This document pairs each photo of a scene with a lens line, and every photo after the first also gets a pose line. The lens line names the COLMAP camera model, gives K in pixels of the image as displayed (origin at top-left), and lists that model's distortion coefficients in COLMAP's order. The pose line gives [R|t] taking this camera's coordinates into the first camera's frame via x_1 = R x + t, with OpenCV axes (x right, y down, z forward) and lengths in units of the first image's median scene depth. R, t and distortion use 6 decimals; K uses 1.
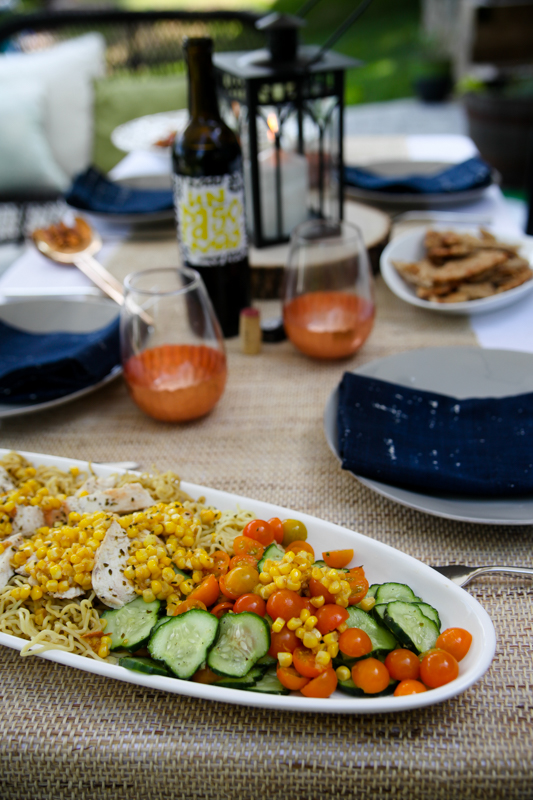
lens RADIAL K [[864.1, 0, 266.5], [0, 864.1, 400.0], [0, 0, 1]] dist [0.002134, 0.029217]
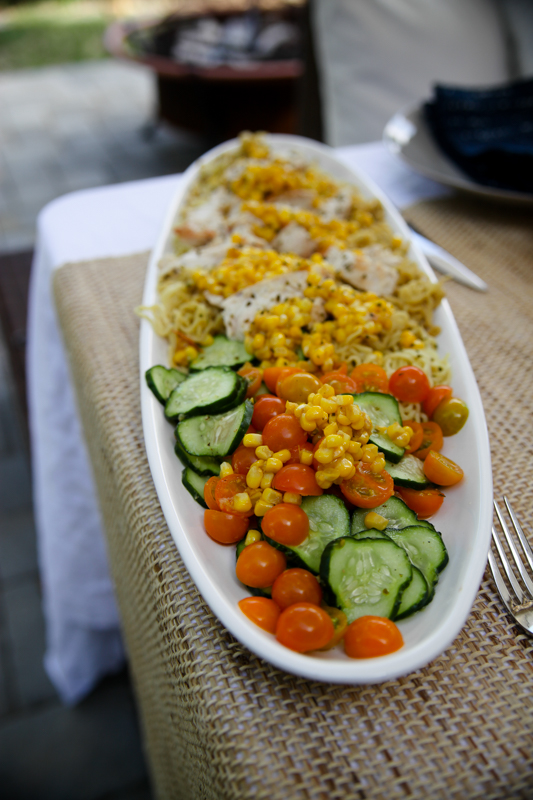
lens RADIAL K [[779.5, 0, 266.5], [0, 779.5, 400.0], [0, 0, 1]] dist [-0.013878, -0.006023]
pose [[0.446512, 0.592235, -0.670734, 0.446234], [-0.459398, 0.795003, 0.396136, -0.056031], [0.767842, 0.131254, 0.627050, 0.516356]]
